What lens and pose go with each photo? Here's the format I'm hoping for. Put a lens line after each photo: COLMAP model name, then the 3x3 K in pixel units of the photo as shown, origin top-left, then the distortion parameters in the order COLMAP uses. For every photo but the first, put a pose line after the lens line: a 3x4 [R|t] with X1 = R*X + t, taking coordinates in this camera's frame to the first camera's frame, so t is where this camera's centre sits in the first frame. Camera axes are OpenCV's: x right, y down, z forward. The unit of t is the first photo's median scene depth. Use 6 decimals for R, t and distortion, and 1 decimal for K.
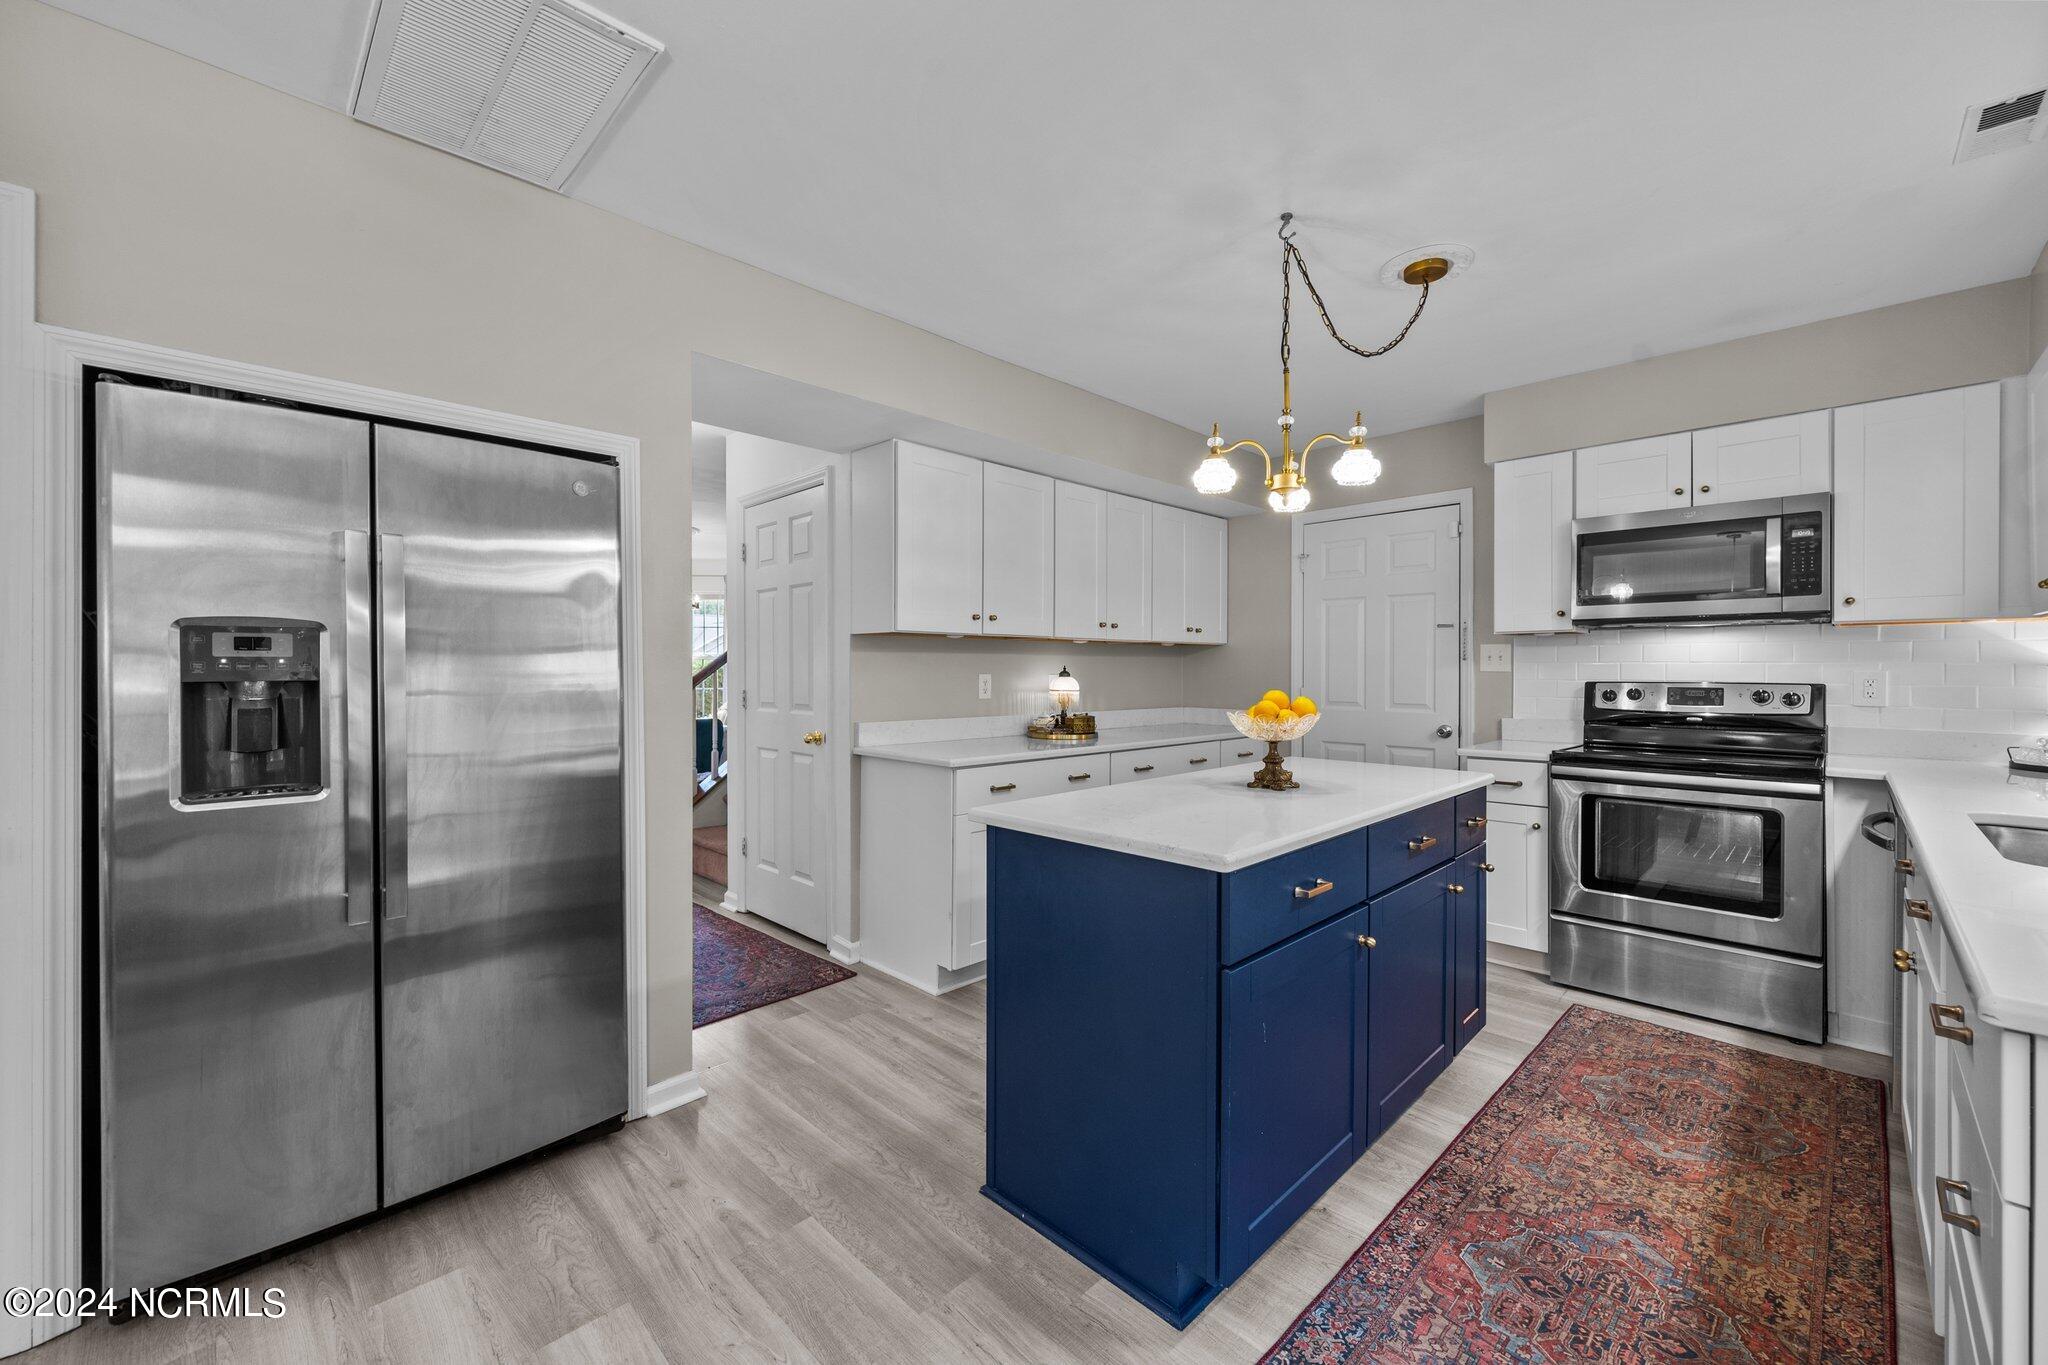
lens RADIAL K [[815.7, 0, 1031.9], [0, 815.7, 673.4], [0, 0, 1]] dist [-0.000466, -0.000108]
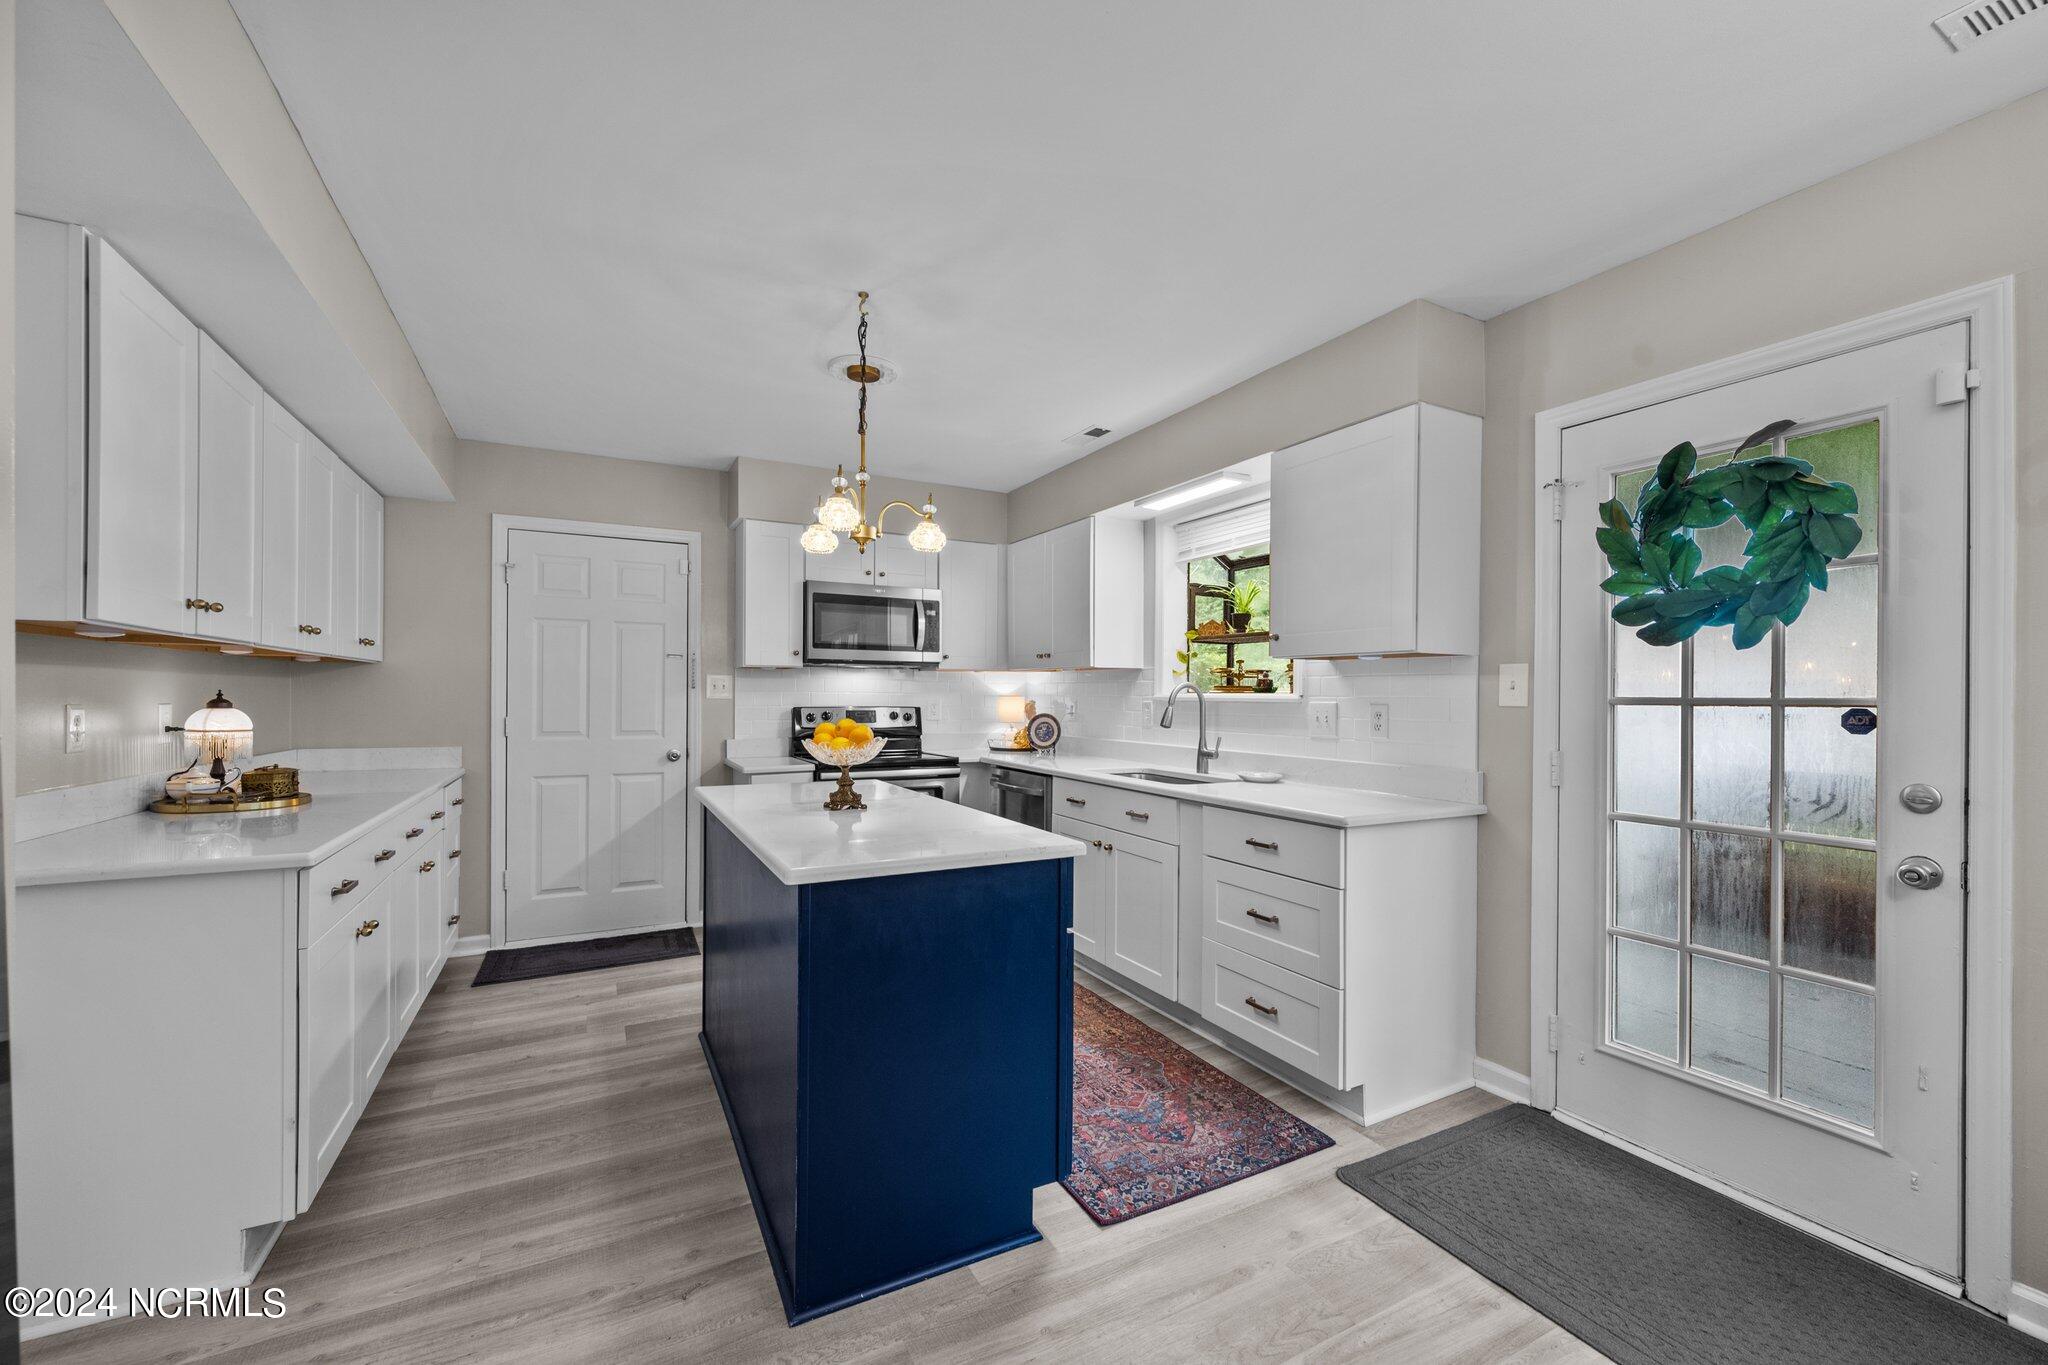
lens RADIAL K [[818.7, 0, 1025.8], [0, 818.7, 695.9], [0, 0, 1]] dist [-0.001258, 0.000043]
pose [[0.289430, 0.001813, 0.957197, -0.692790], [-0.000919, 0.999998, -0.001616, -0.008705], [-0.957199, -0.000412, 0.289431, 0.457864]]
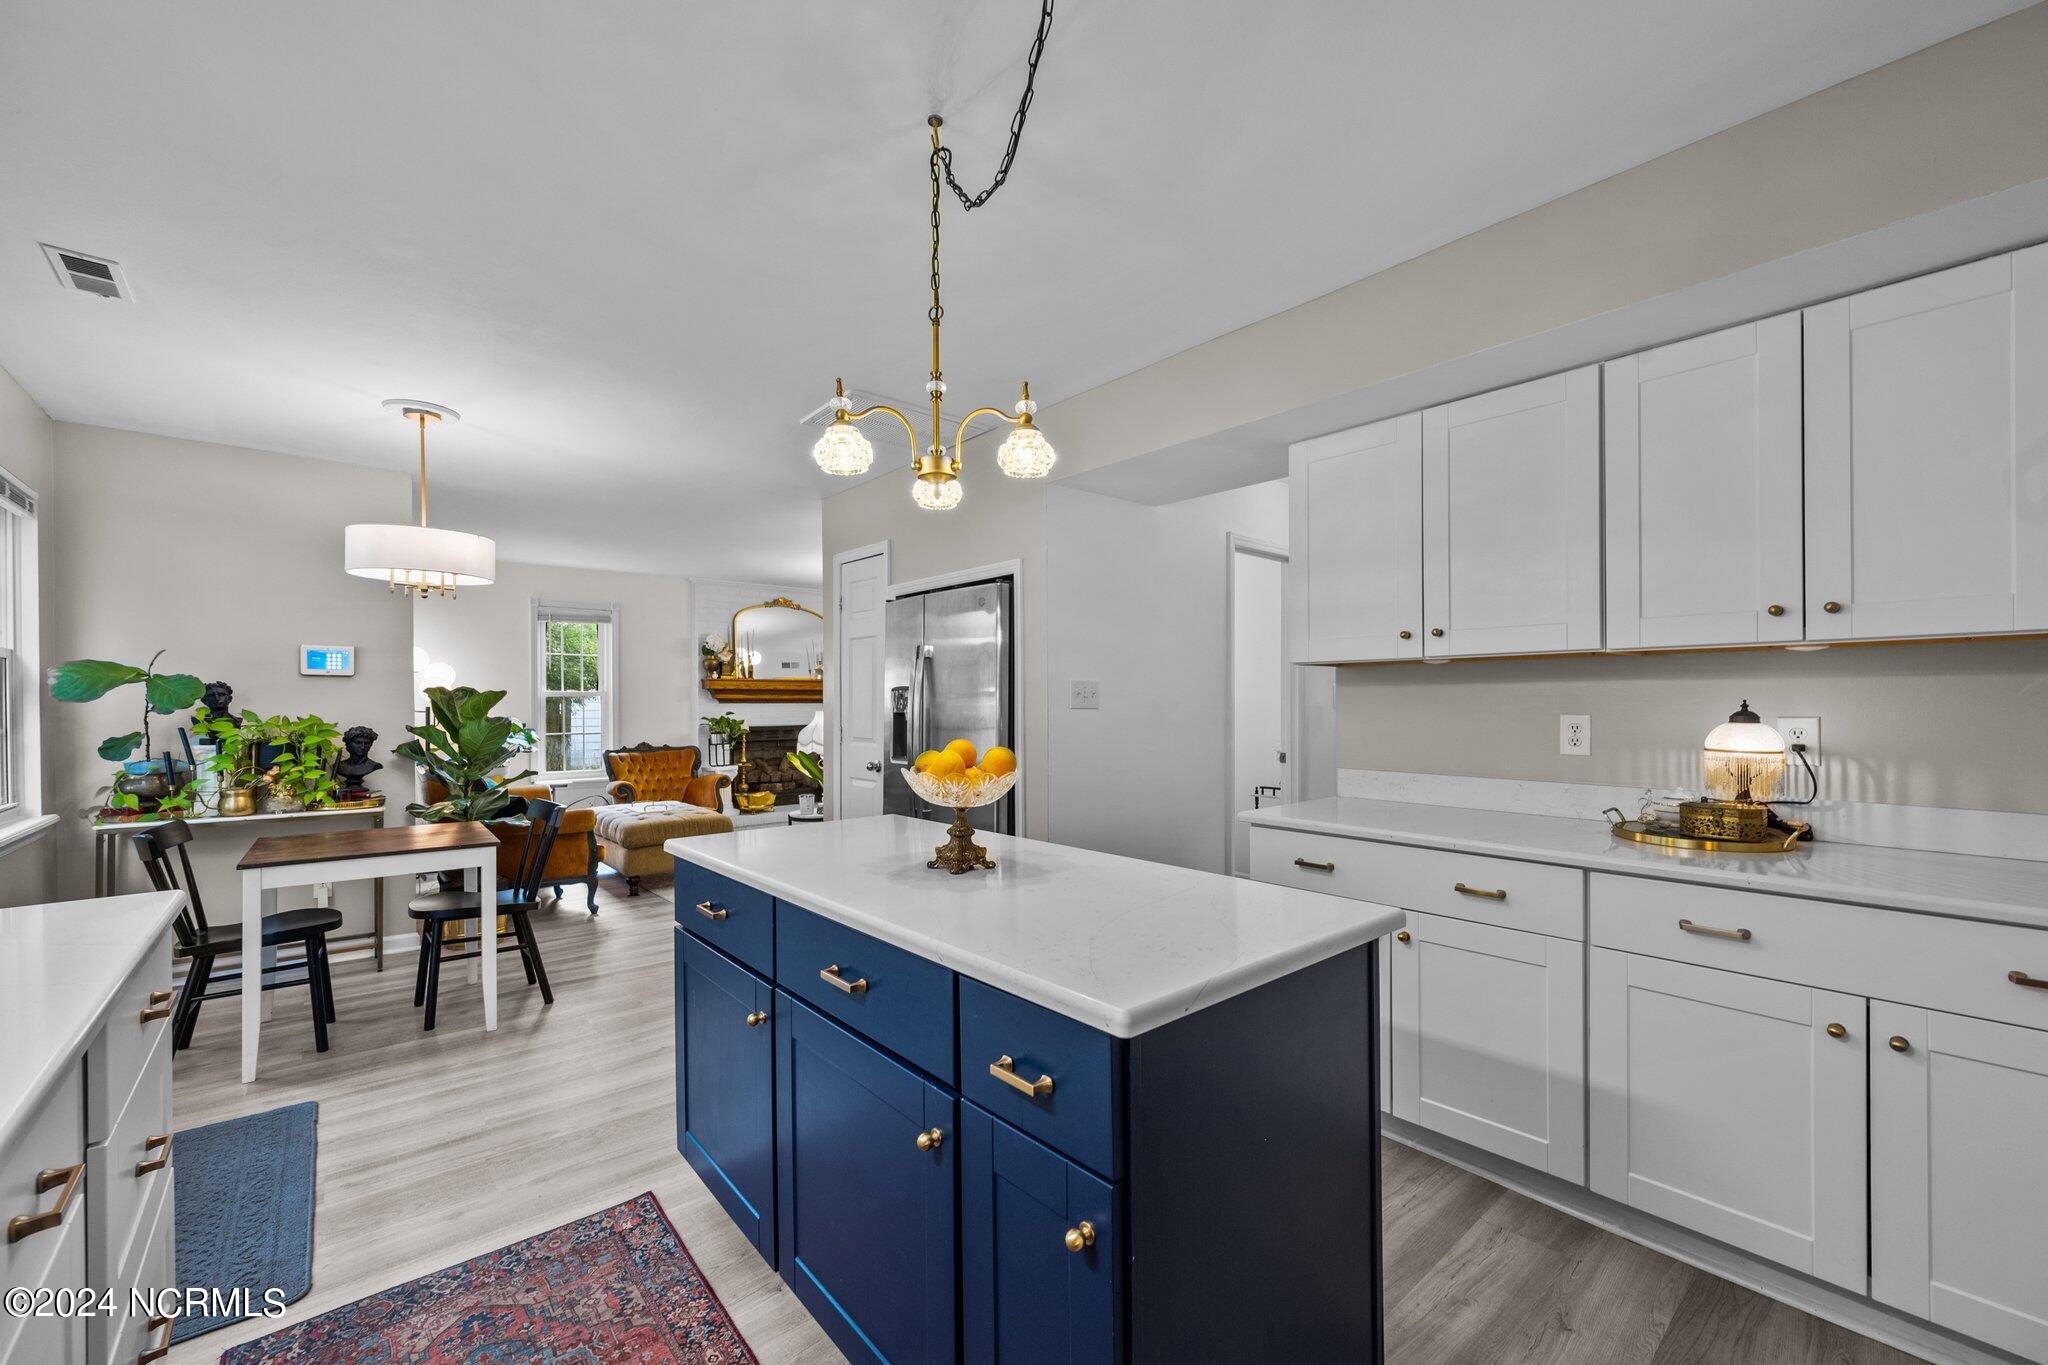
lens RADIAL K [[815.2, 0, 1010.7], [0, 815.2, 706.6], [0, 0, 1]] dist [0.002147, 0.000642]
pose [[-0.086874, 0.004420, -0.996209, 1.062158], [-0.001235, 0.999989, 0.004544, -0.013764], [0.996219, 0.001625, -0.086868, 1.127977]]
